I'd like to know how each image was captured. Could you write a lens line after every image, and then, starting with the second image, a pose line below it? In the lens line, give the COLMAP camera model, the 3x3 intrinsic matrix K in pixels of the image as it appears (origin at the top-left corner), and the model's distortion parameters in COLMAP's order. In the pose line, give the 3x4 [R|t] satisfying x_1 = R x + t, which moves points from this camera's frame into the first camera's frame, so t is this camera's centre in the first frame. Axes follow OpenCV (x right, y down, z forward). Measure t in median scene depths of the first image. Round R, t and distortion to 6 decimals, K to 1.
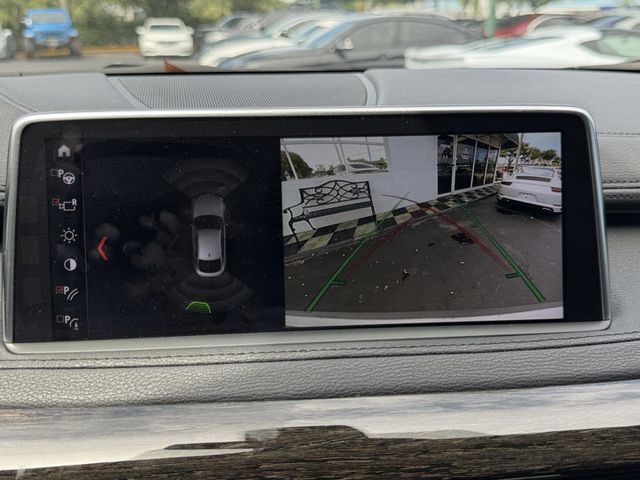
lens RADIAL K [[637.6, 0, 320.0], [0, 637.6, 240.0], [0, 0, 1]] dist [0.059734, -0.004008]
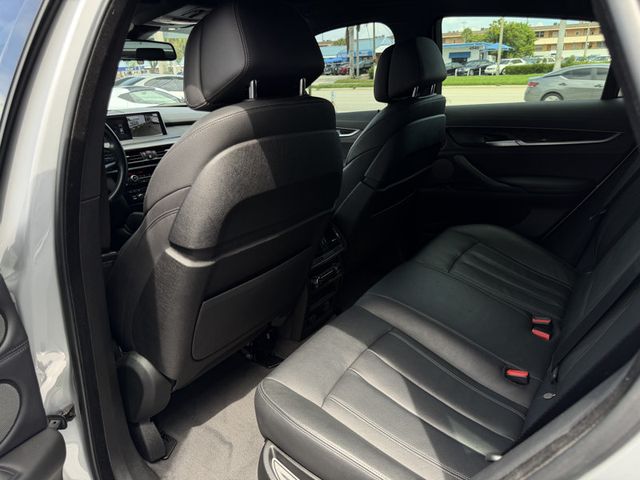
lens RADIAL K [[434.6, 0, 320.0], [0, 434.6, 240.0], [0, 0, 1]] dist [0.050734, -0.083831]
pose [[0.702133, -0.268200, 0.659604, -2.521733], [0.249785, 0.960257, 0.124558, 1.331106], [-0.666796, 0.077303, 0.741220, -4.897909]]
